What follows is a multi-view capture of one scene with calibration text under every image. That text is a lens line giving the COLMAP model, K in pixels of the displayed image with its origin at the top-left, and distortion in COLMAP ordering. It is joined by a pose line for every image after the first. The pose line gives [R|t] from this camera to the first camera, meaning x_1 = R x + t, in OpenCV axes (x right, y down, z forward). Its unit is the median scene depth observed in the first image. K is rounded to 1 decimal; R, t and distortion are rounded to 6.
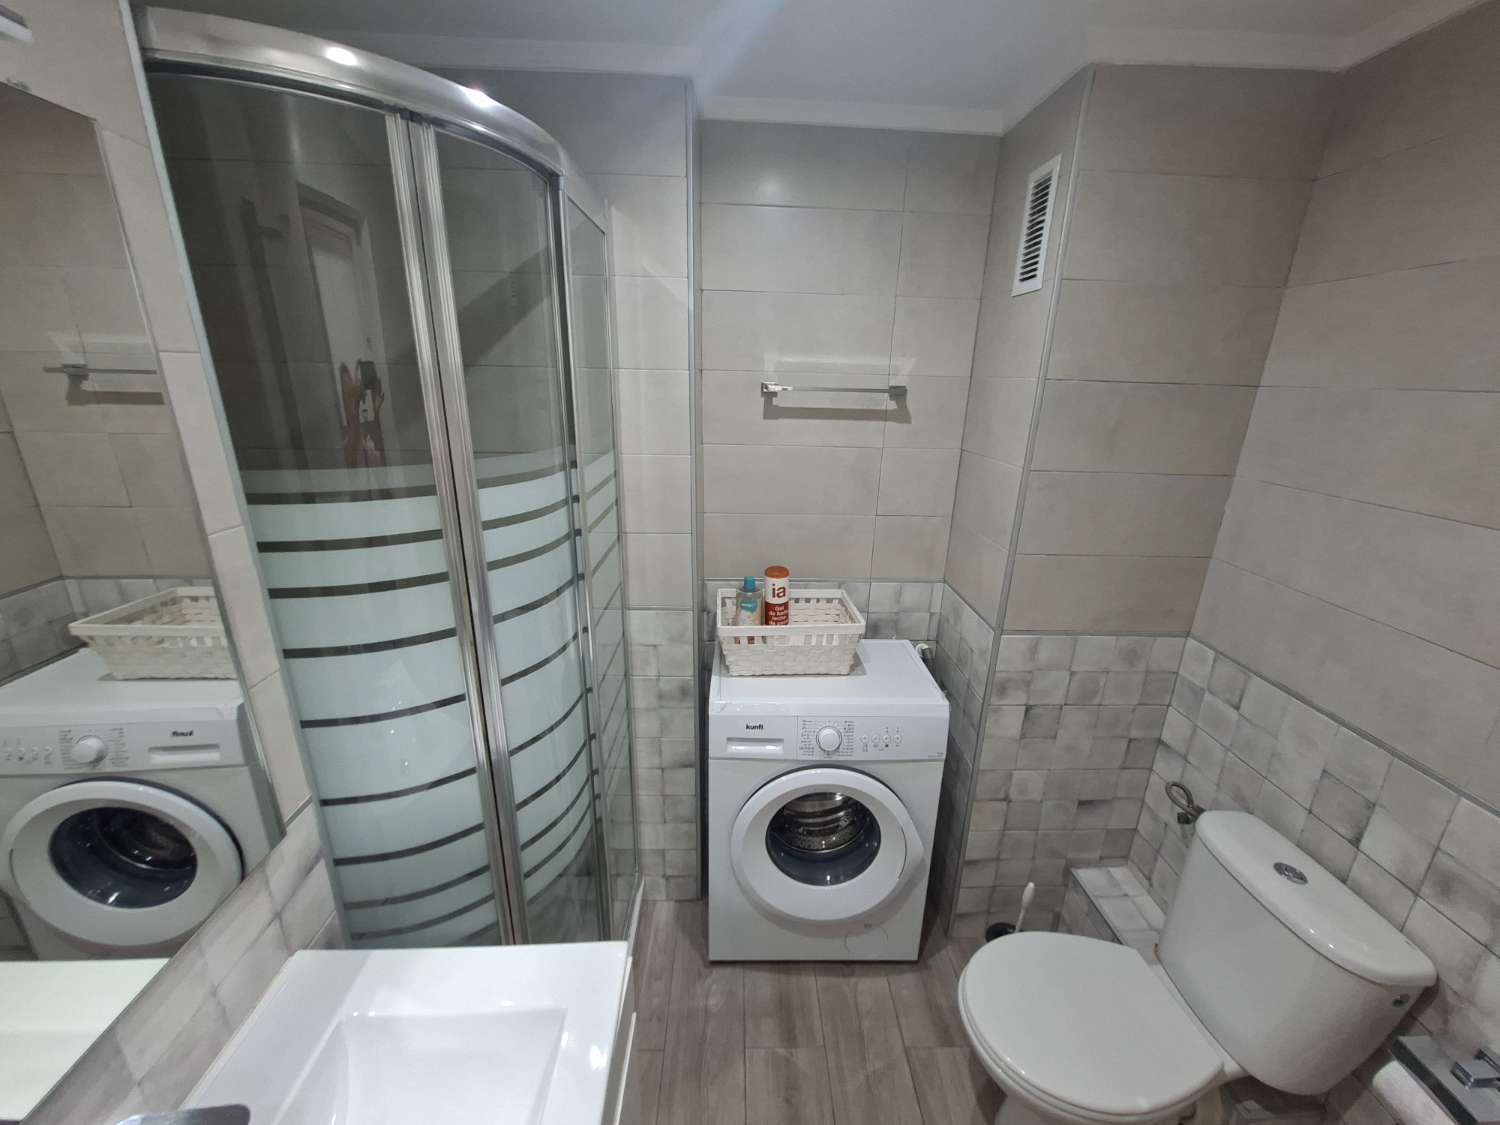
lens RADIAL K [[588.1, 0, 752.9], [0, 588.1, 557.4], [0, 0, 1]] dist [-0.003748, 0.000053]
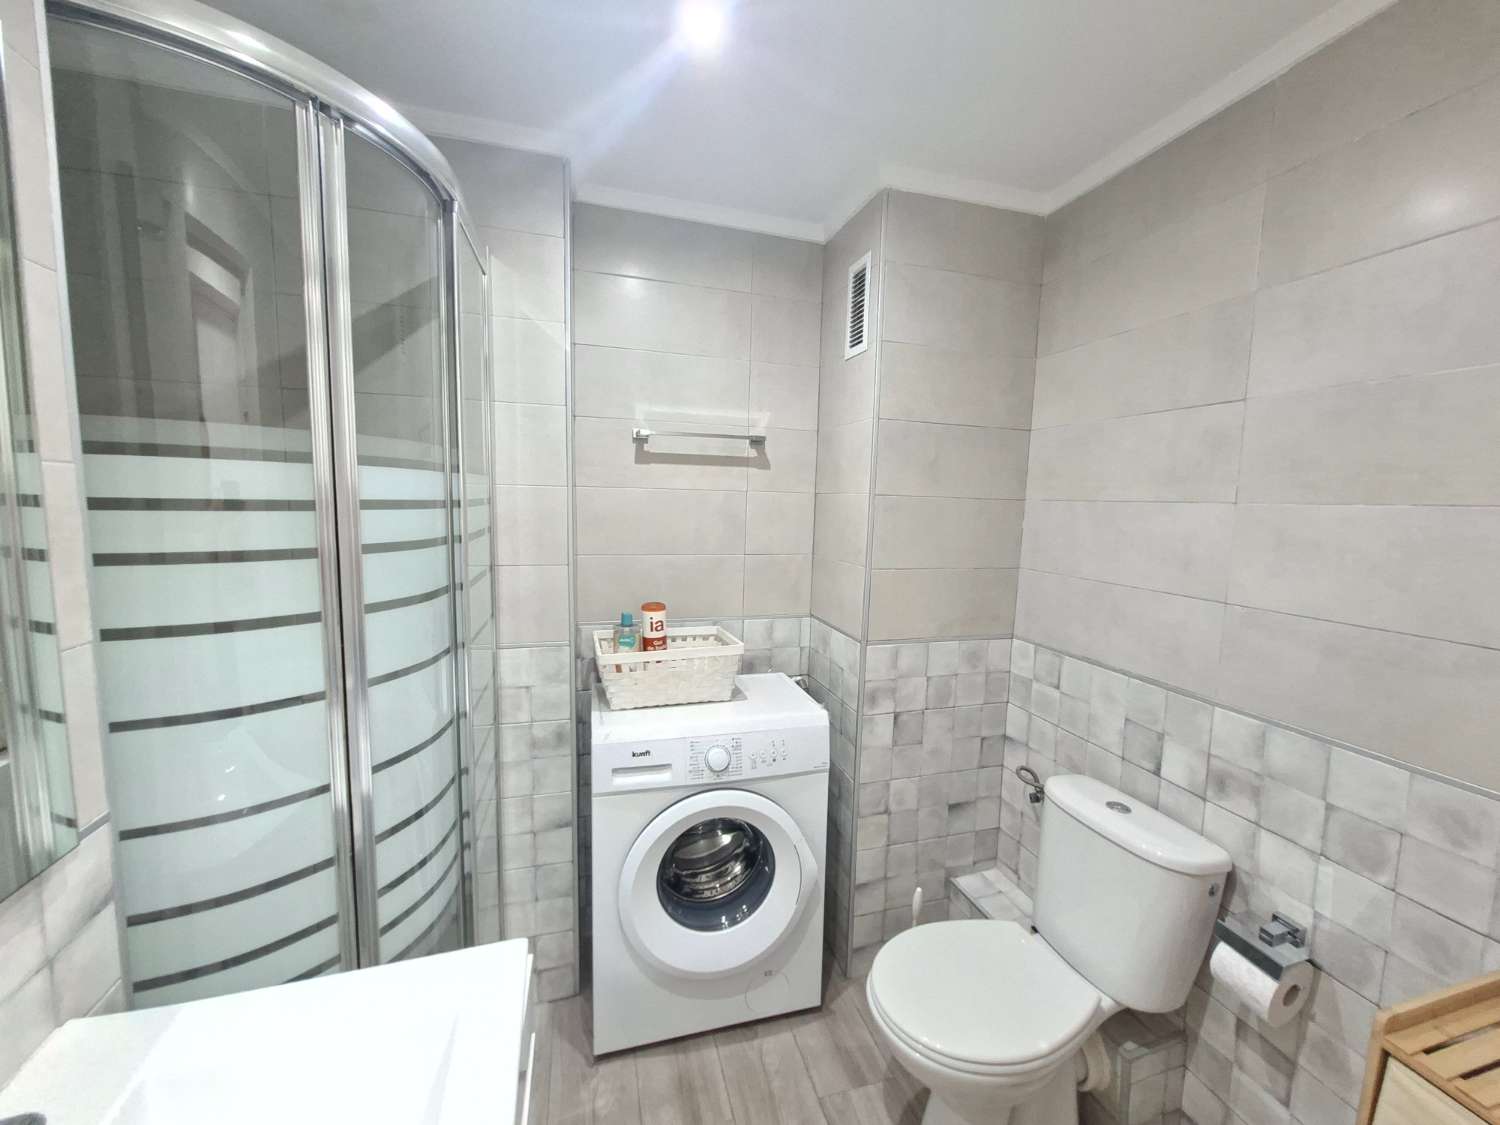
lens RADIAL K [[596.8, 0, 755.2], [0, 596.8, 561.4], [0, 0, 1]] dist [-0.005399, 0.000702]
pose [[0.967168, -0.023288, 0.253070, -0.053823], [0.072133, 0.979995, -0.185491, 0.164666], [-0.243688, 0.197655, 0.949499, -0.035760]]
